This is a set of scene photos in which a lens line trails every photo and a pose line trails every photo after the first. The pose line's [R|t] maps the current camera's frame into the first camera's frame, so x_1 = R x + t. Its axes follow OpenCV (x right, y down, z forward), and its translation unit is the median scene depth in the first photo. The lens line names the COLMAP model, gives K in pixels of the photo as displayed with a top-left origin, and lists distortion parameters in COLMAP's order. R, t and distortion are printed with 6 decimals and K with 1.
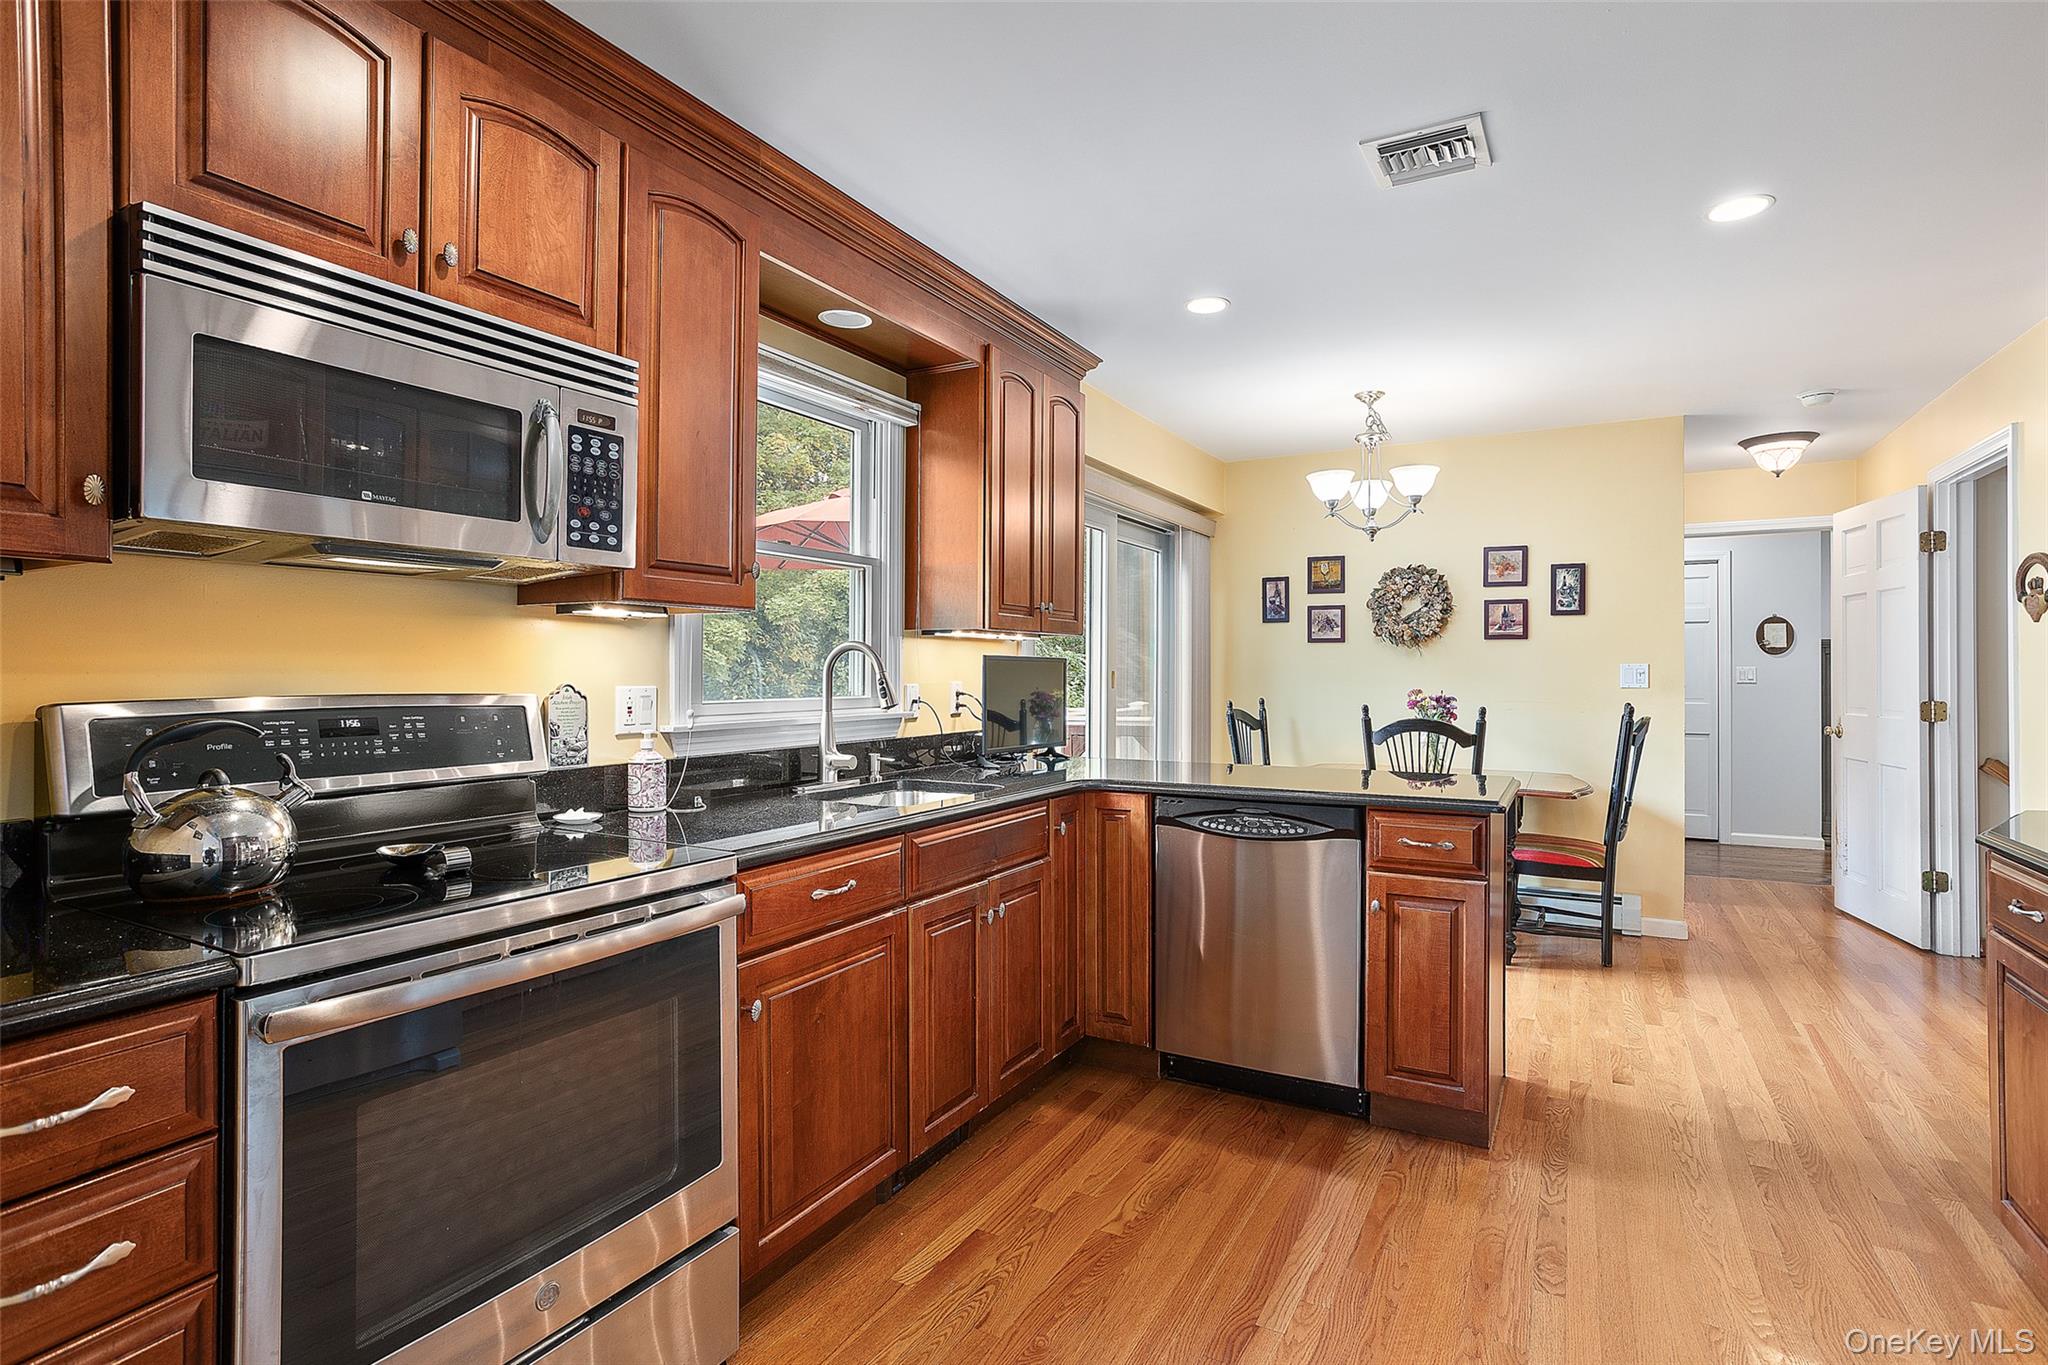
lens RADIAL K [[1003.1, 0, 1016.0], [0, 1003.1, 665.0], [0, 0, 1]] dist [-0.053642, 0.034888]
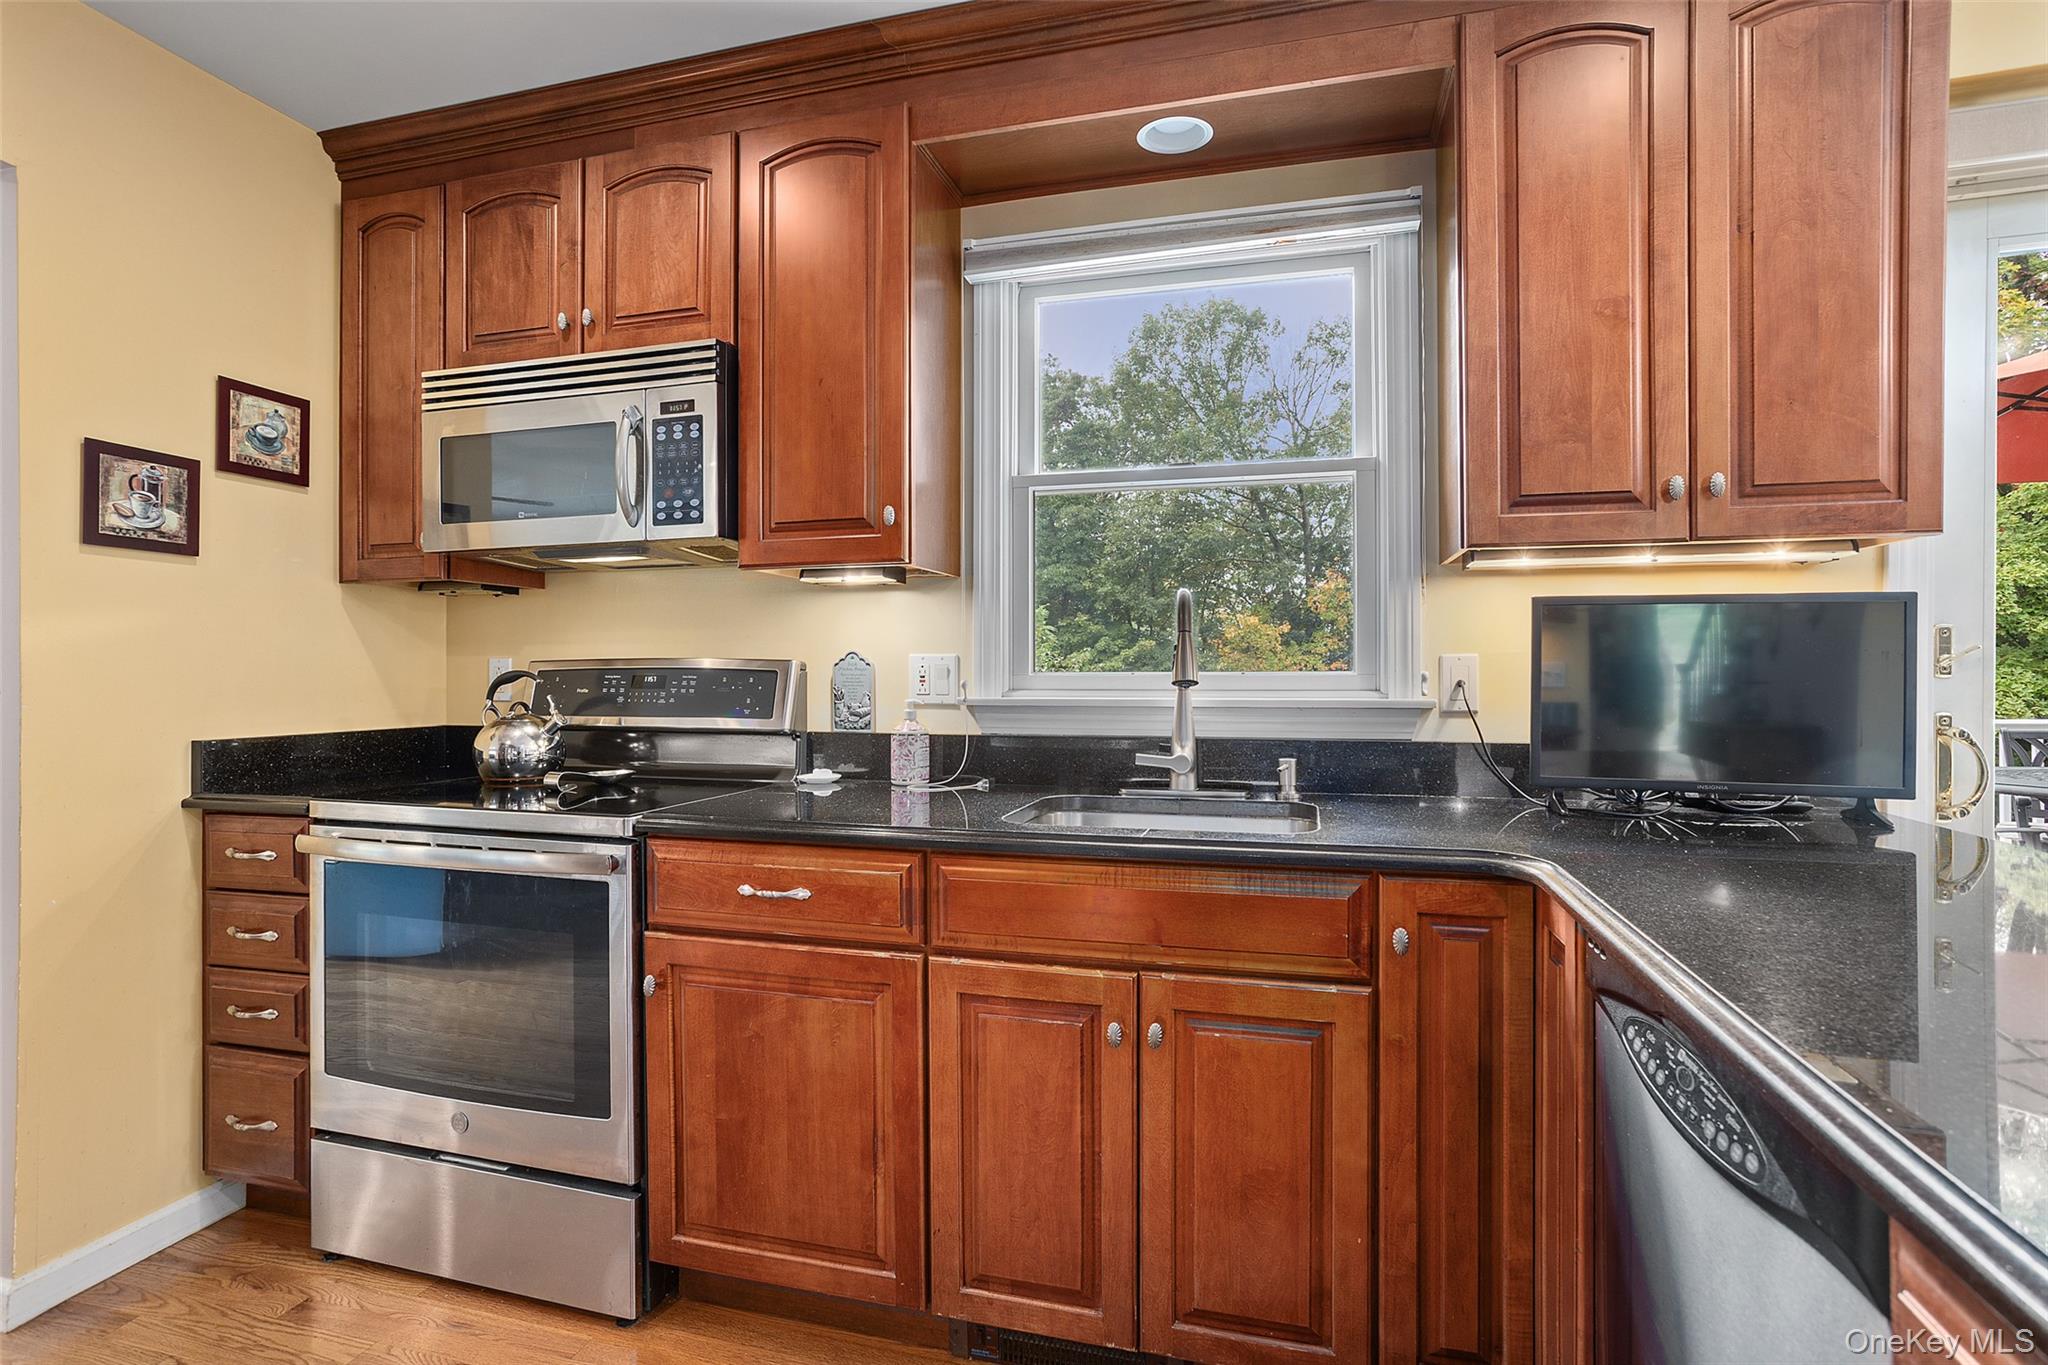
lens RADIAL K [[1003.1, 0, 1016.0], [0, 1003.1, 665.0], [0, 0, 1]] dist [-0.053642, 0.034888]
pose [[0.238683, -0.004512, -0.971087, 0.723723], [0.008531, 0.999960, -0.002549, 0.044315], [0.971060, -0.007676, 0.238712, 1.079991]]
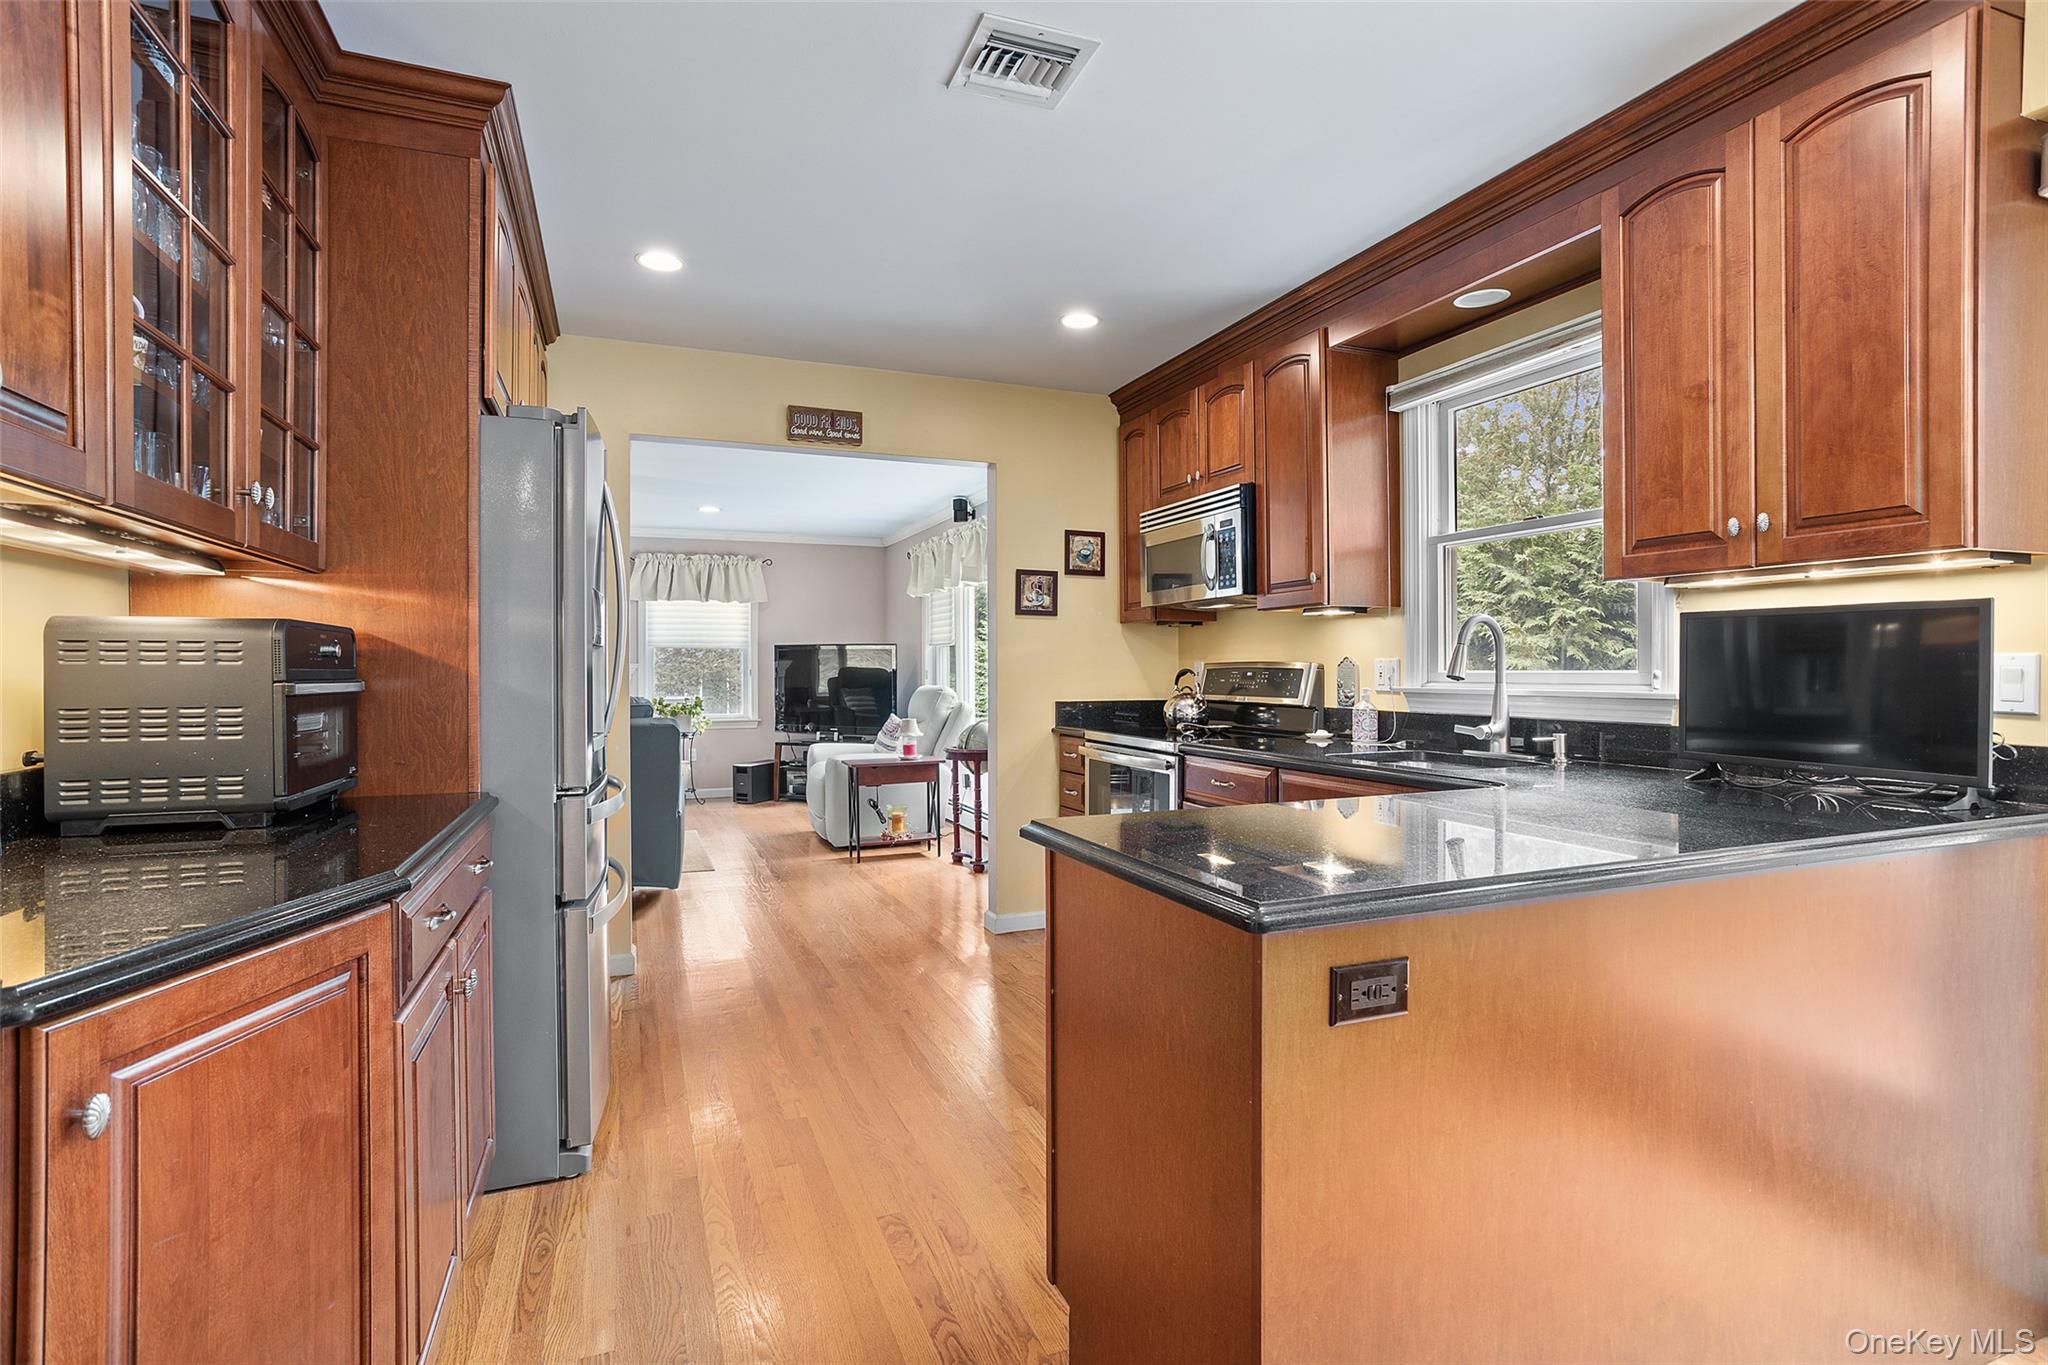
lens RADIAL K [[1003.1, 0, 1016.0], [0, 1003.1, 665.0], [0, 0, 1]] dist [-0.053642, 0.034888]
pose [[-0.630473, -0.001436, -0.776209, 1.375111], [0.007719, 0.999937, -0.008120, 0.049114], [0.776172, -0.011111, -0.630423, 1.899846]]
